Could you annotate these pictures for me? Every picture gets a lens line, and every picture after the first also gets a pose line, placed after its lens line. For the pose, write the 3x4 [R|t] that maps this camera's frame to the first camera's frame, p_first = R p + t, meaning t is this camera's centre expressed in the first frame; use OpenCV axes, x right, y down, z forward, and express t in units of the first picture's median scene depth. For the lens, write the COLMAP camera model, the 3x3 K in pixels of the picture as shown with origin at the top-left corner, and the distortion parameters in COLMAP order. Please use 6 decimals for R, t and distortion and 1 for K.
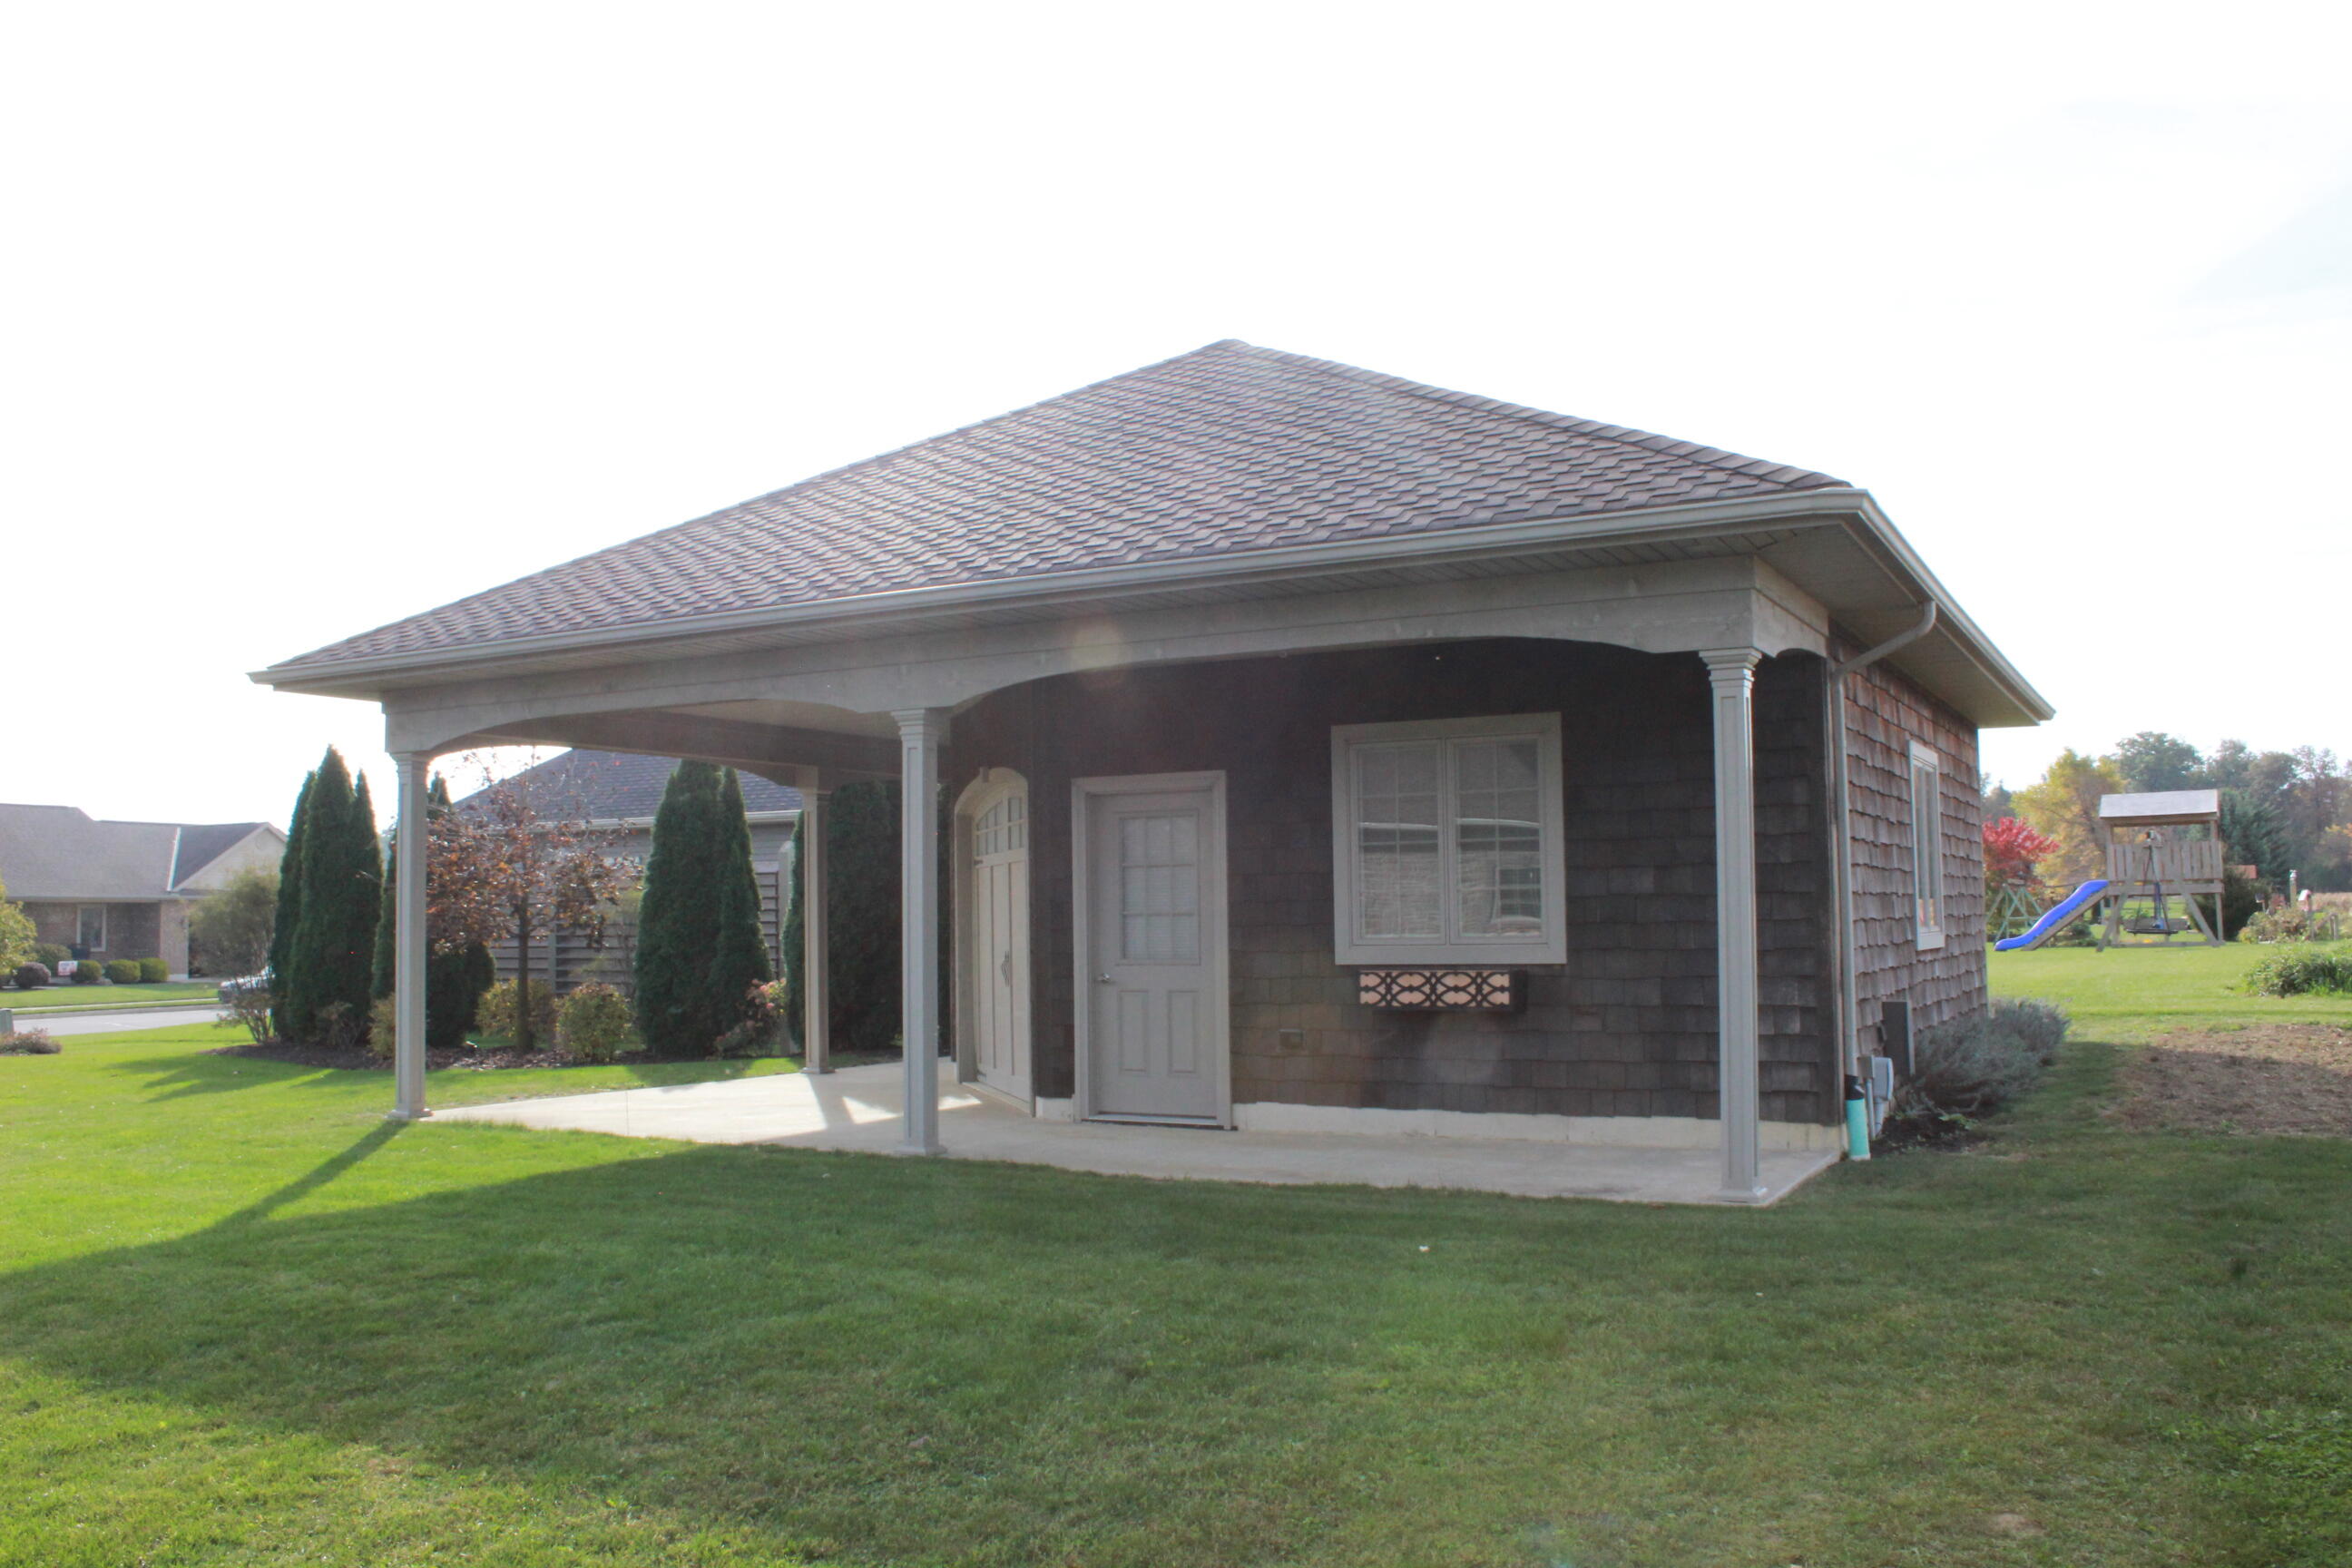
lens RADIAL K [[1974.2, 0, 1163.9], [0, 1974.2, 786.8], [0, 0, 1]] dist [-0.152989, 0.129099]
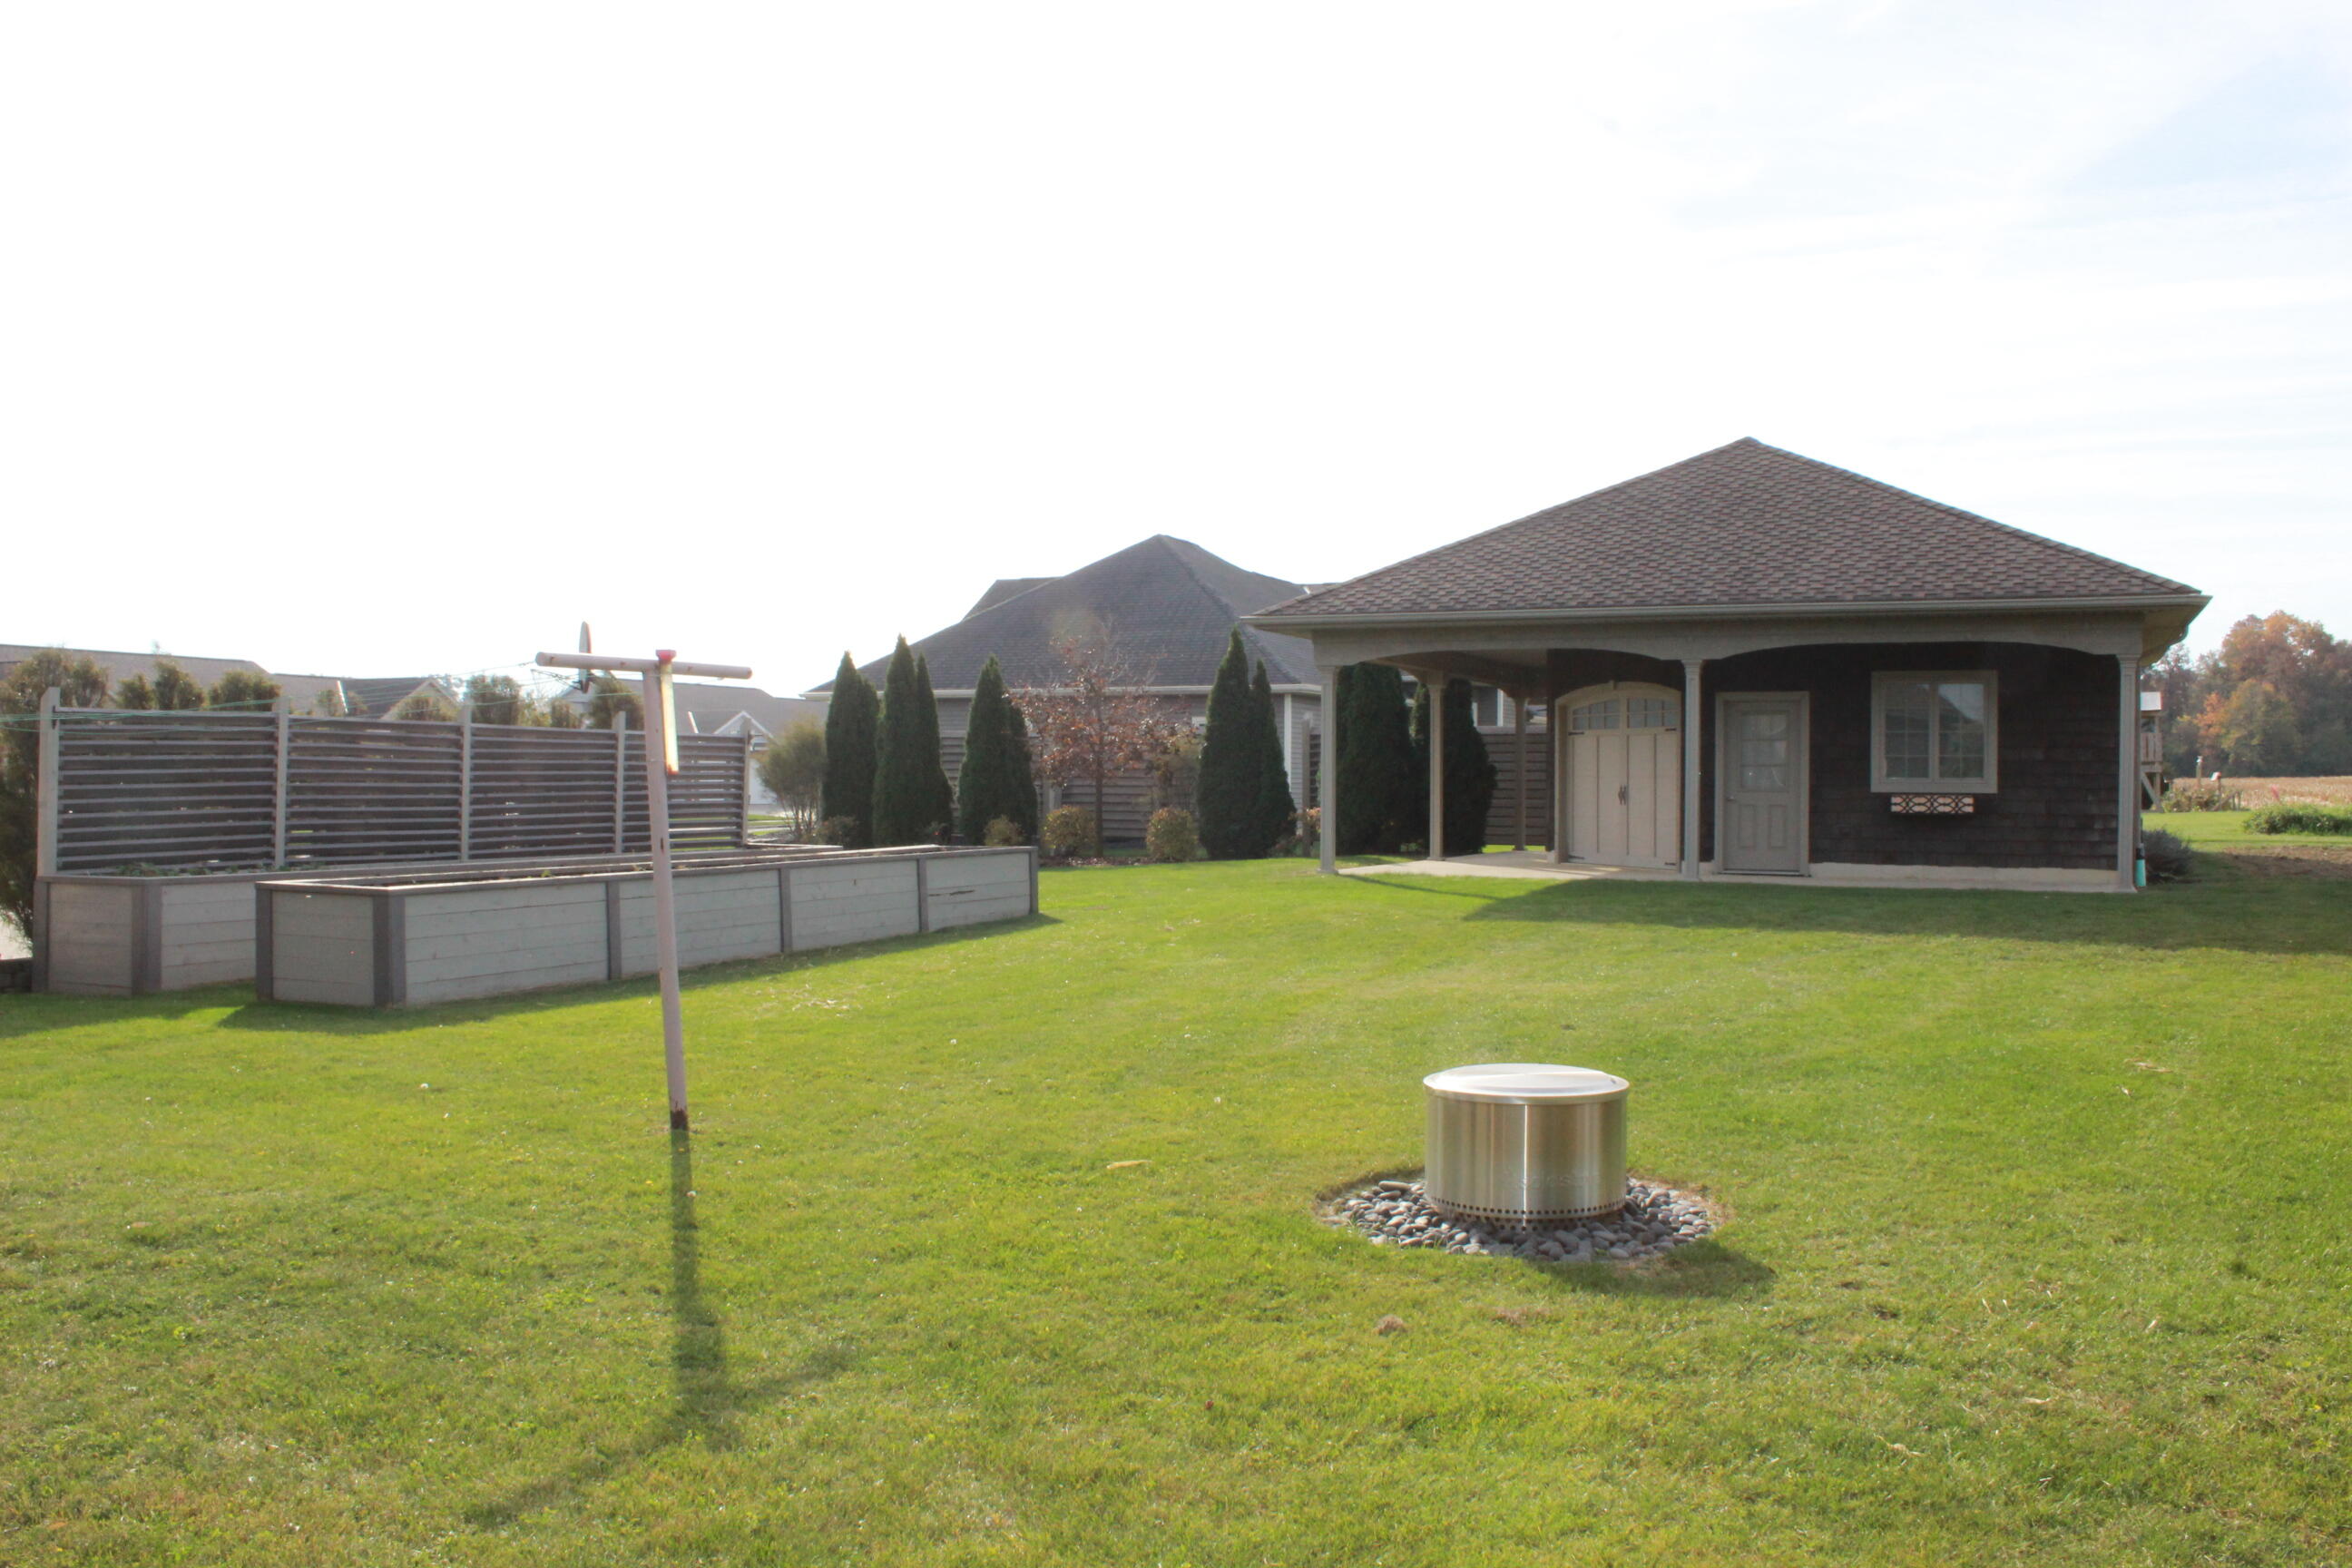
lens RADIAL K [[1974.2, 0, 1189.4], [0, 1974.2, 785.2], [0, 0, 1]] dist [-0.152989, 0.129099]
pose [[0.996795, 0.018808, 0.077752, -0.710099], [-0.024199, 0.997324, 0.068984, -0.033239], [-0.076247, -0.070644, 0.994583, -0.844287]]
